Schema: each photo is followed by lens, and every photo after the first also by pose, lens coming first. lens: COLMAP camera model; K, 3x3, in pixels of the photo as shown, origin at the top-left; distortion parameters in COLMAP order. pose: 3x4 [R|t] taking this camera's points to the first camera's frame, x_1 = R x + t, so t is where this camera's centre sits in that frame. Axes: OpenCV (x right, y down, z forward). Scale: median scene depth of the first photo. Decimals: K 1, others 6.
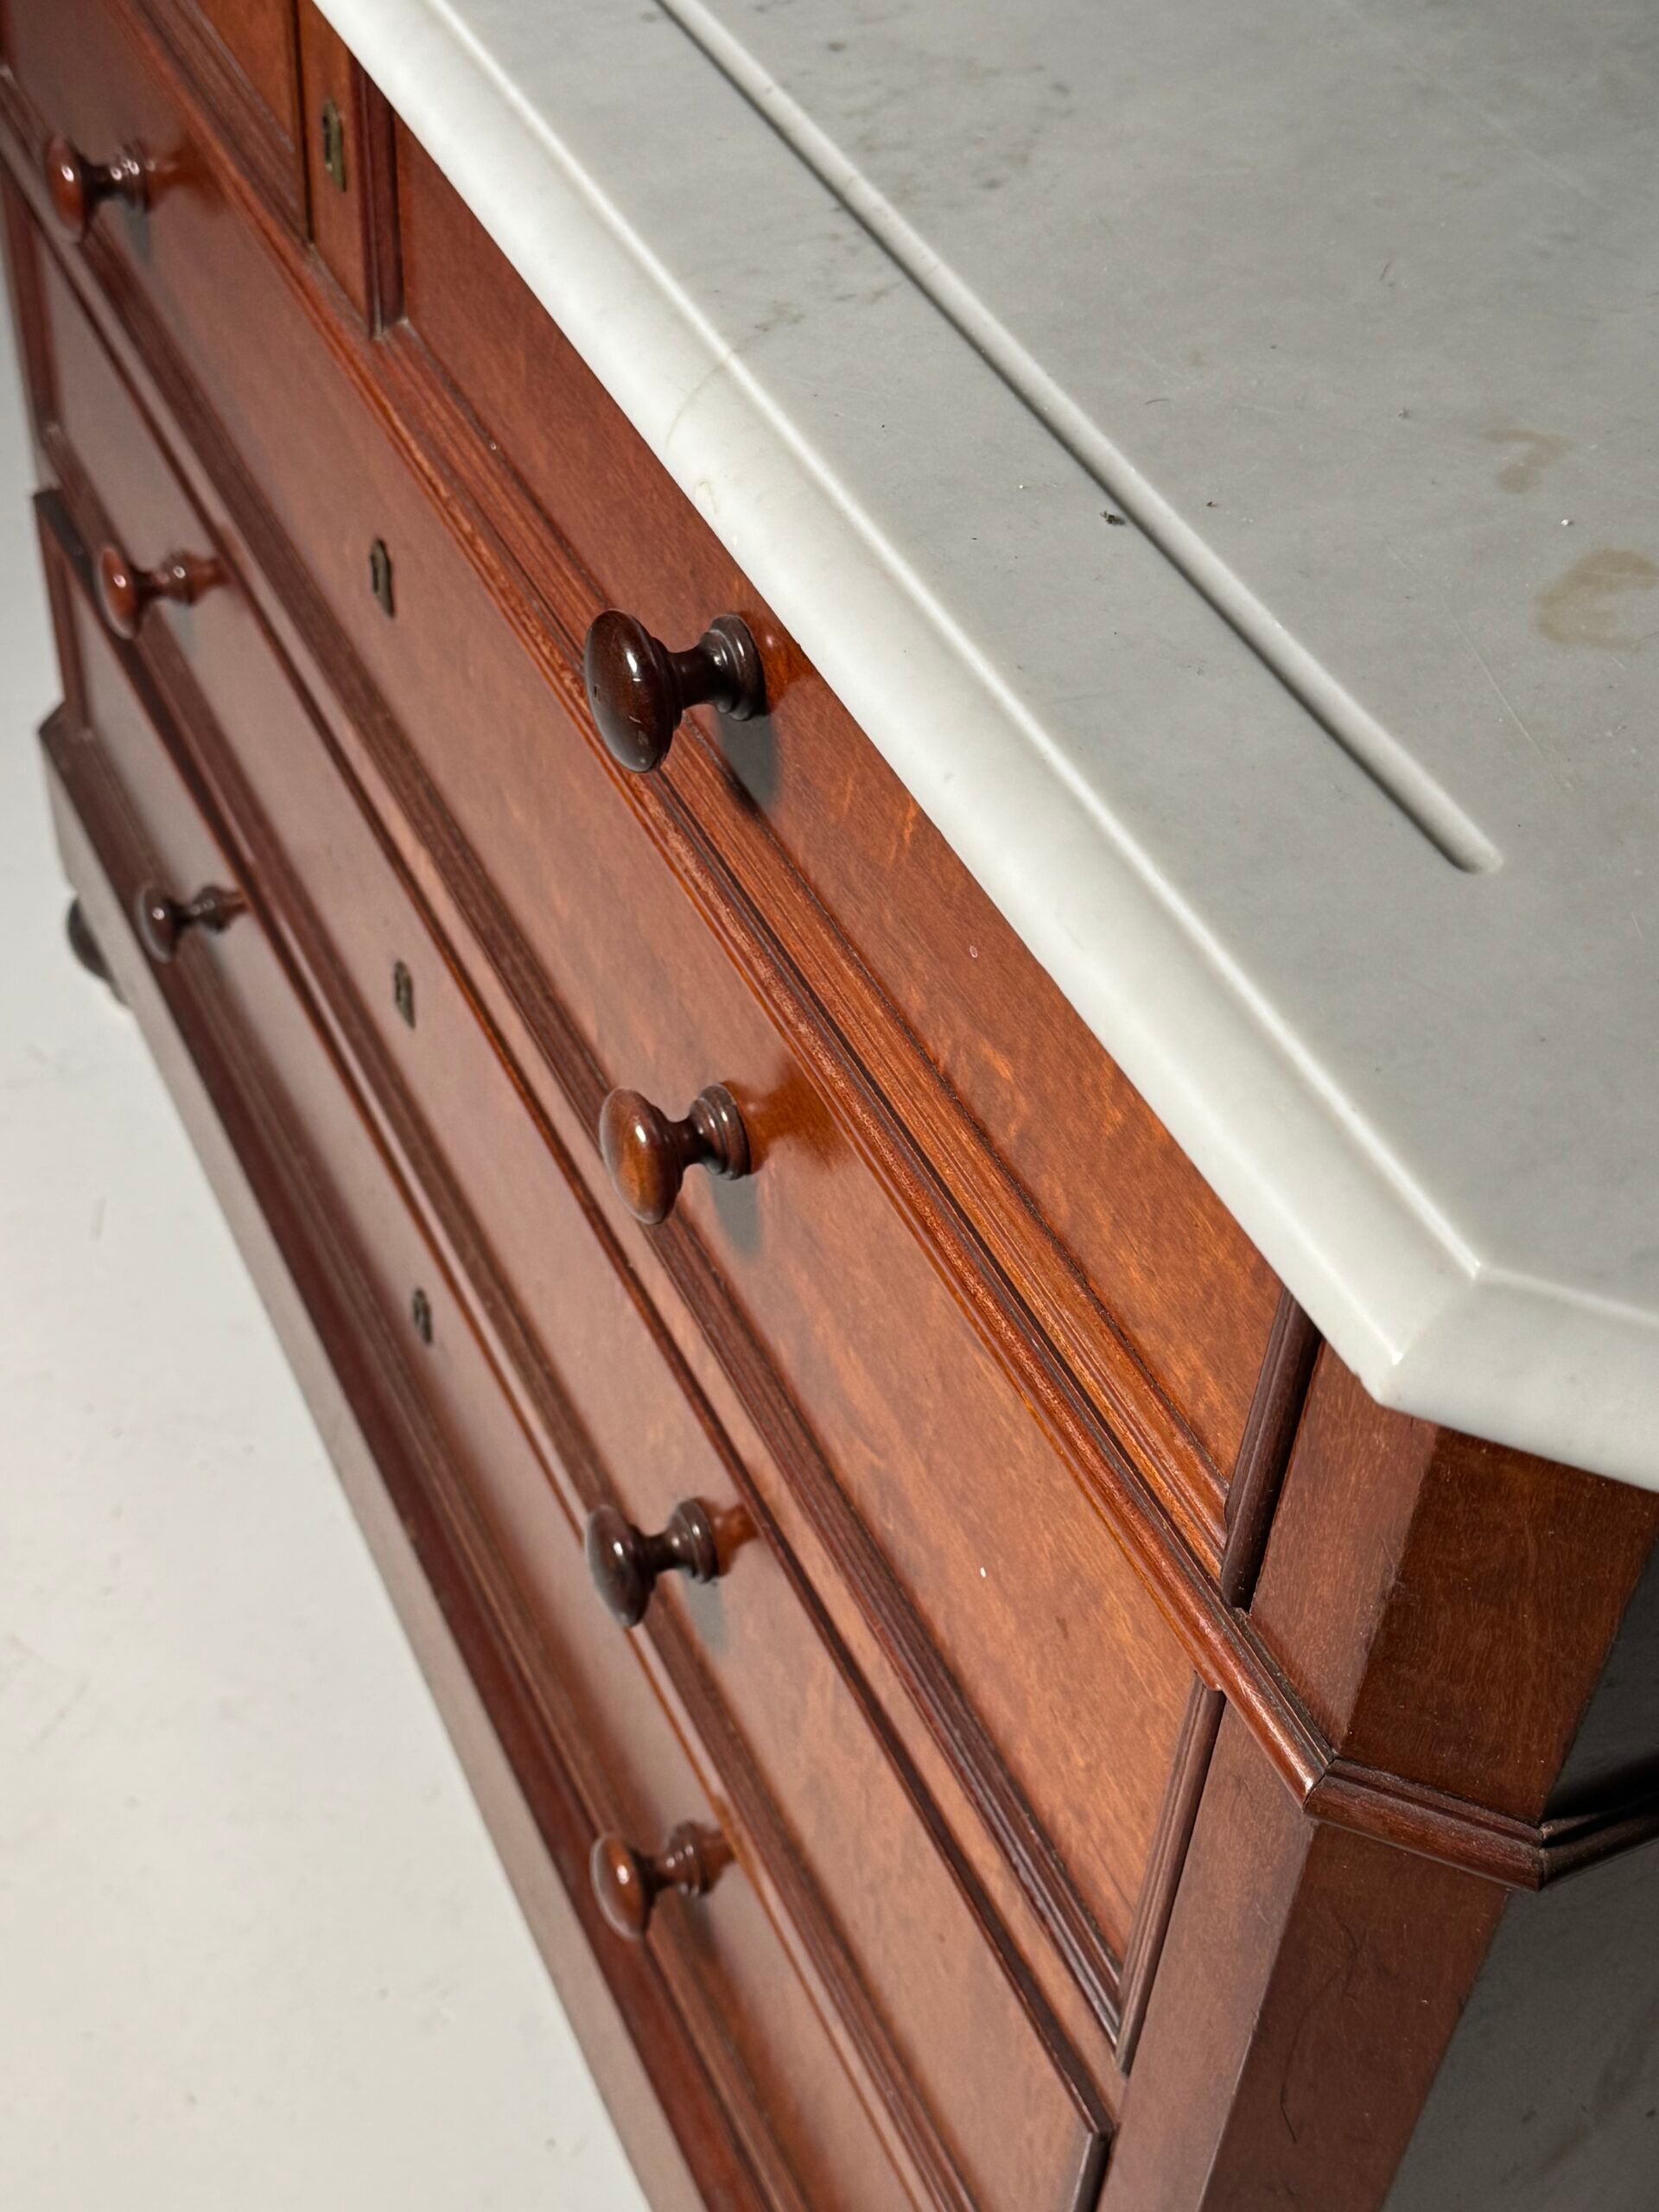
lens RADIAL K [[2902.9, 0, 829.5], [0, 2902.9, 1106.0], [0, 0, 1]] dist [0.106050, -0.001616]
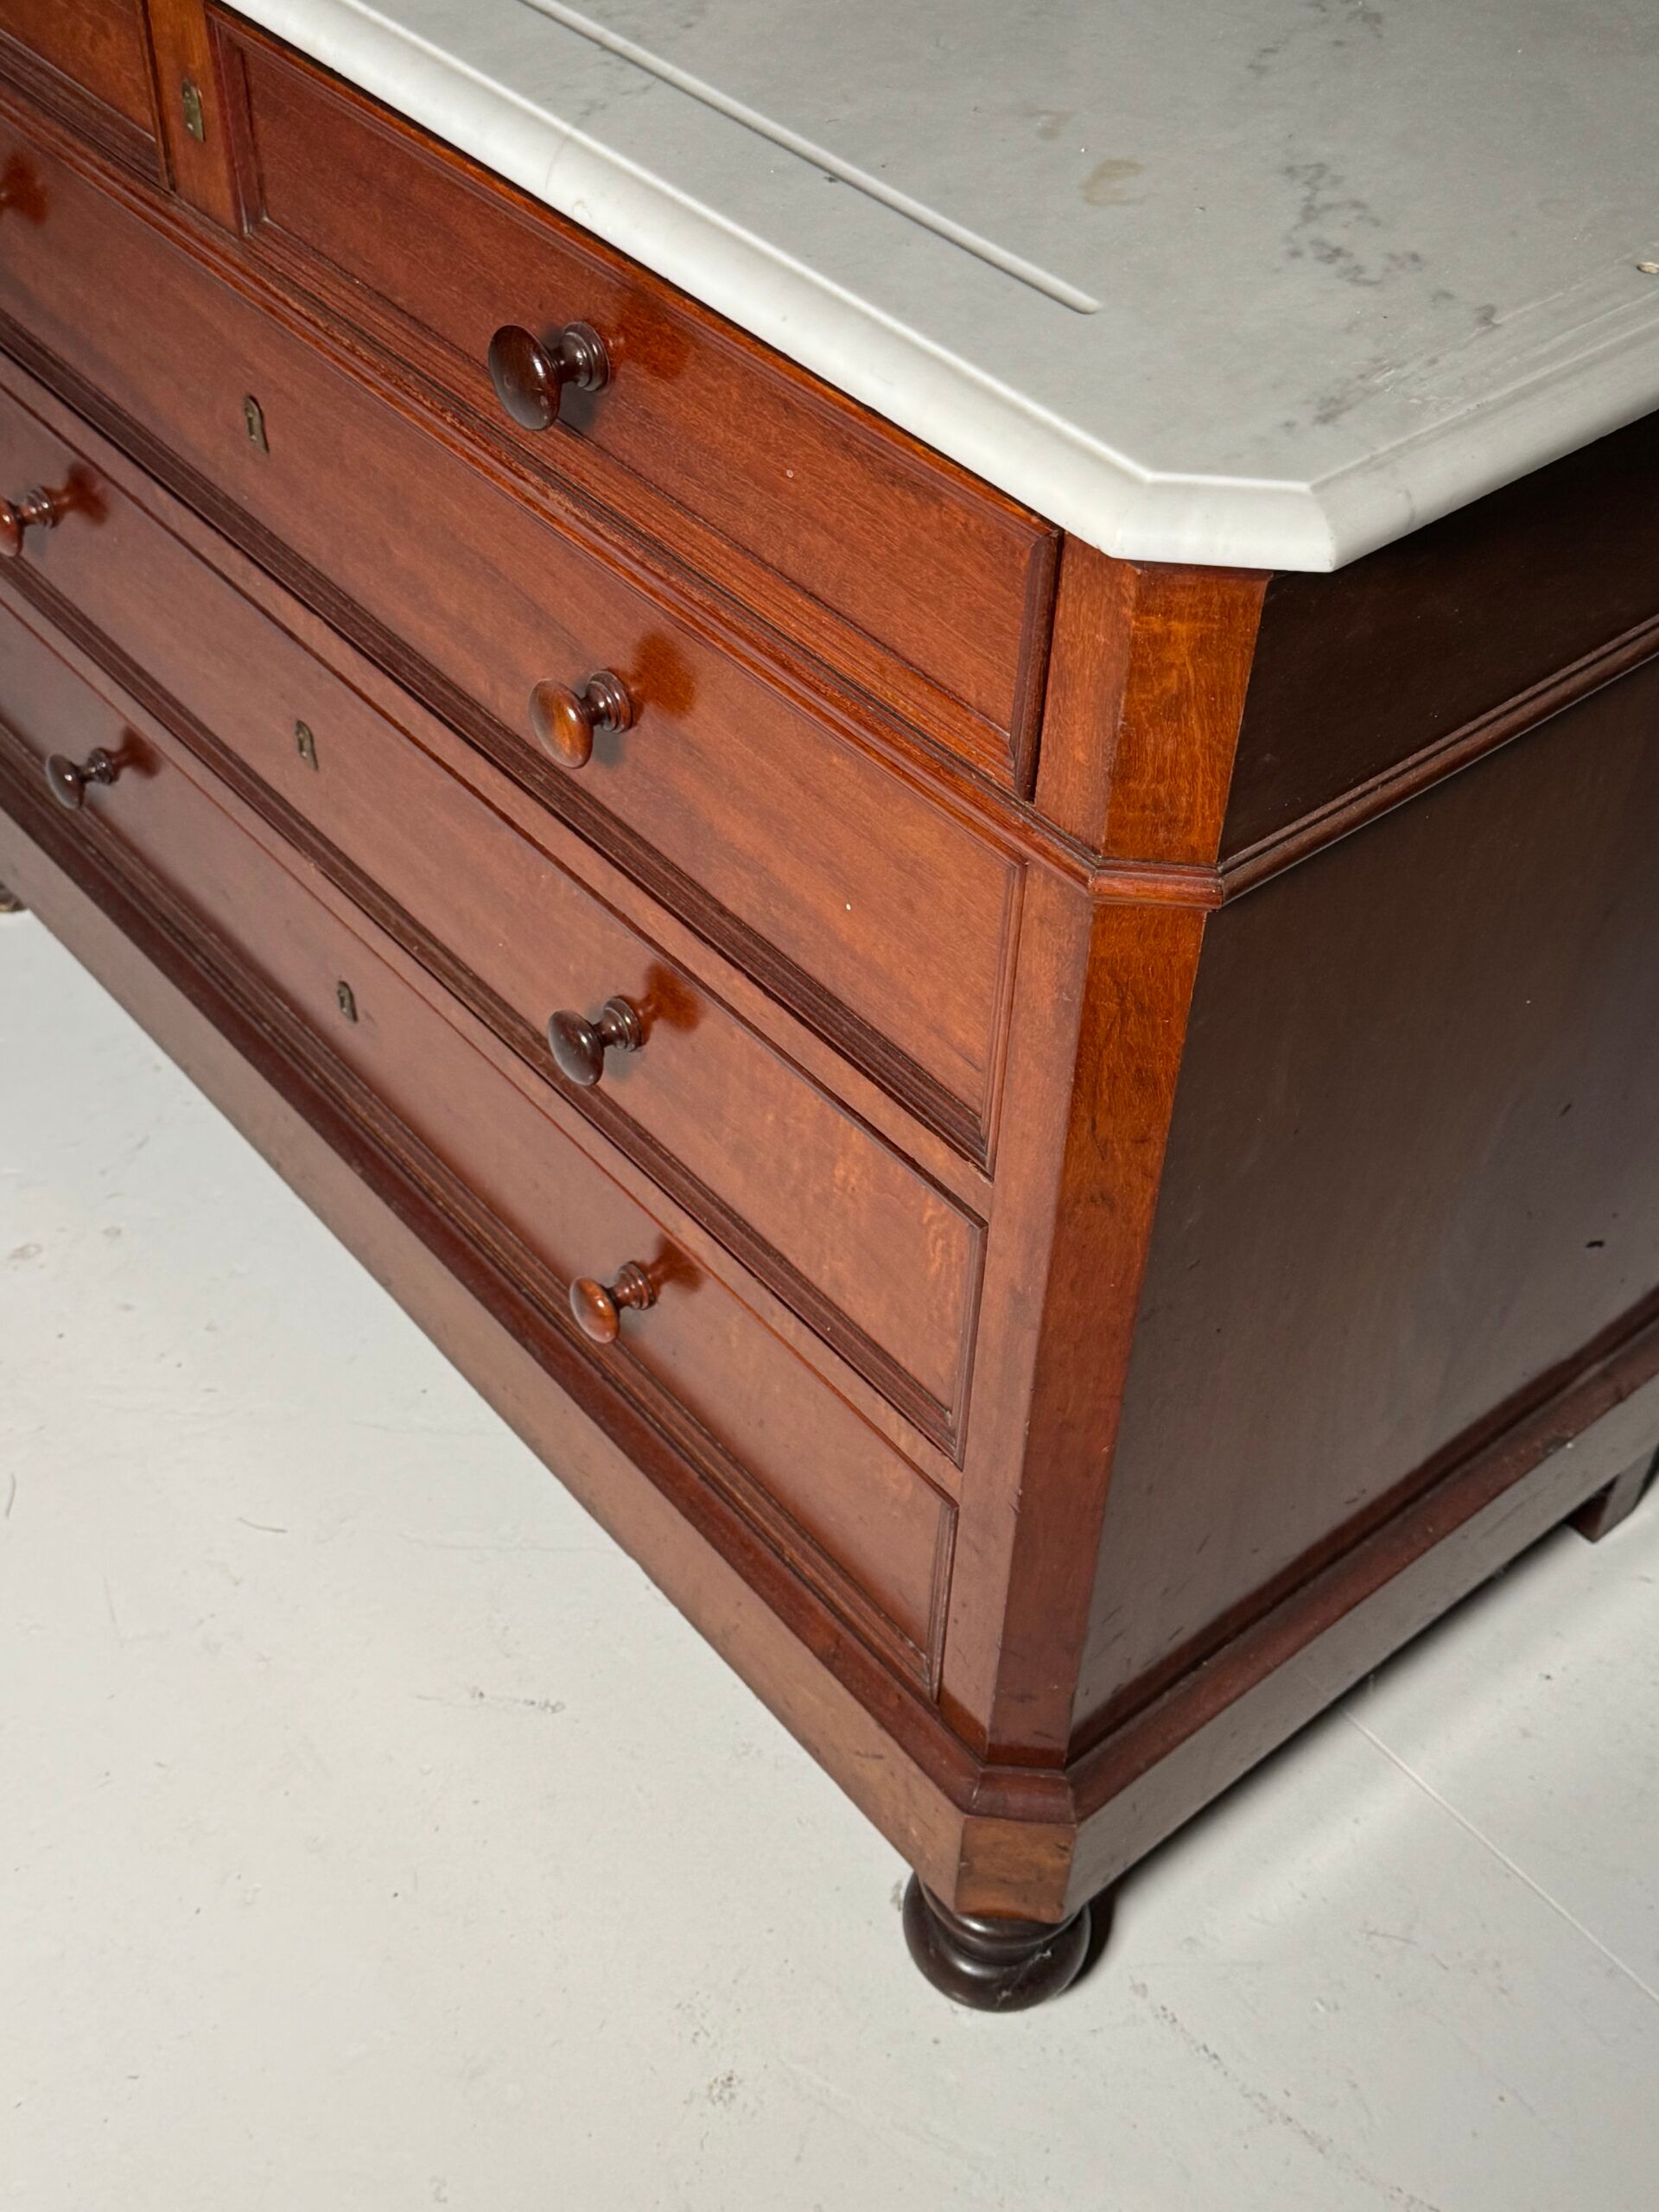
lens RADIAL K [[2501.3, 0, 829.5], [0, 2501.3, 1106.0], [0, 0, 1]] dist [0.305781, -0.843832]
pose [[0.965601, -0.199977, 0.166202, -0.239625], [0.200368, 0.979612, 0.014586, 0.280978], [-0.165730, 0.019218, 0.985984, -0.420965]]
